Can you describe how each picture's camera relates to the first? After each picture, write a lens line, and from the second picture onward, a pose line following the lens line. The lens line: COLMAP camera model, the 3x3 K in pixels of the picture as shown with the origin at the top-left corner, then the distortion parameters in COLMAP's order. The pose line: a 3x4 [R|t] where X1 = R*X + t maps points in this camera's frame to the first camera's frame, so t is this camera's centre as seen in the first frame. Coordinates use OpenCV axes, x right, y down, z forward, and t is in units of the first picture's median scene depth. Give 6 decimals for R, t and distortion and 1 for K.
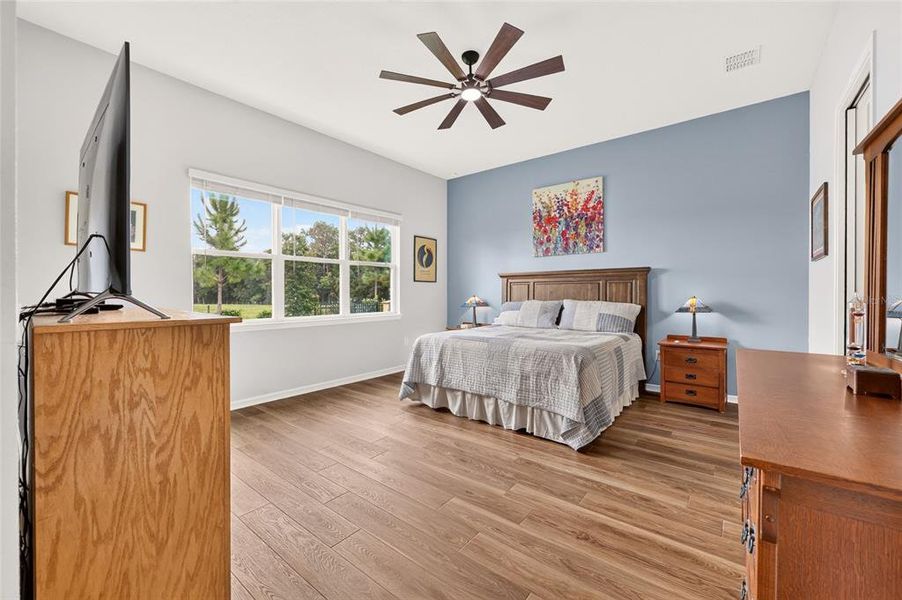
lens RADIAL K [[361.8, 0, 450.1], [0, 361.8, 295.4], [0, 0, 1]] dist [-0.003098, 0.000743]
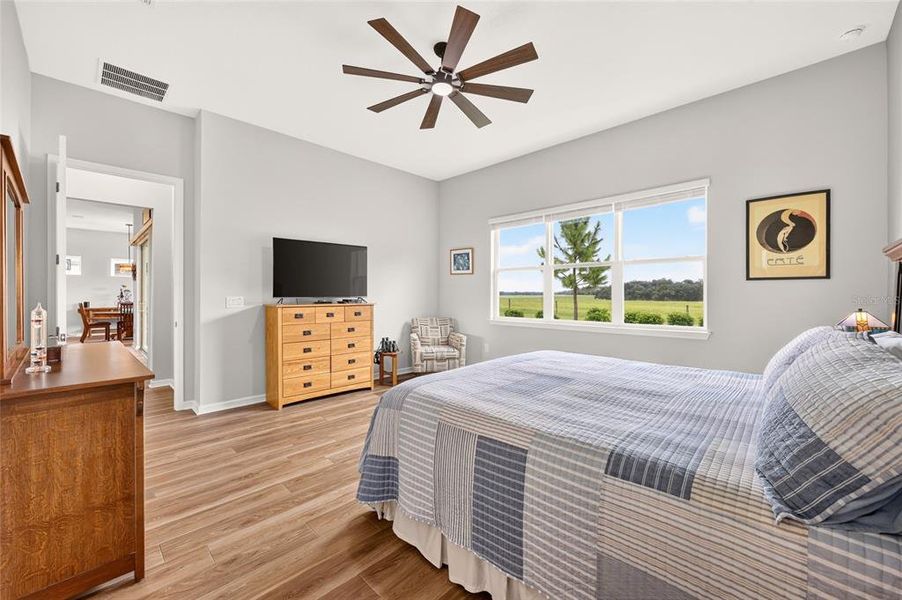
lens RADIAL K [[361.8, 0, 450.1], [0, 361.8, 294.4], [0, 0, 1]] dist [-0.003098, 0.000743]
pose [[-0.095716, 0.000816, -0.995408, 0.642027], [-0.012665, 0.999918, 0.002037, -0.013563], [0.995328, 0.012802, -0.095698, 0.726925]]
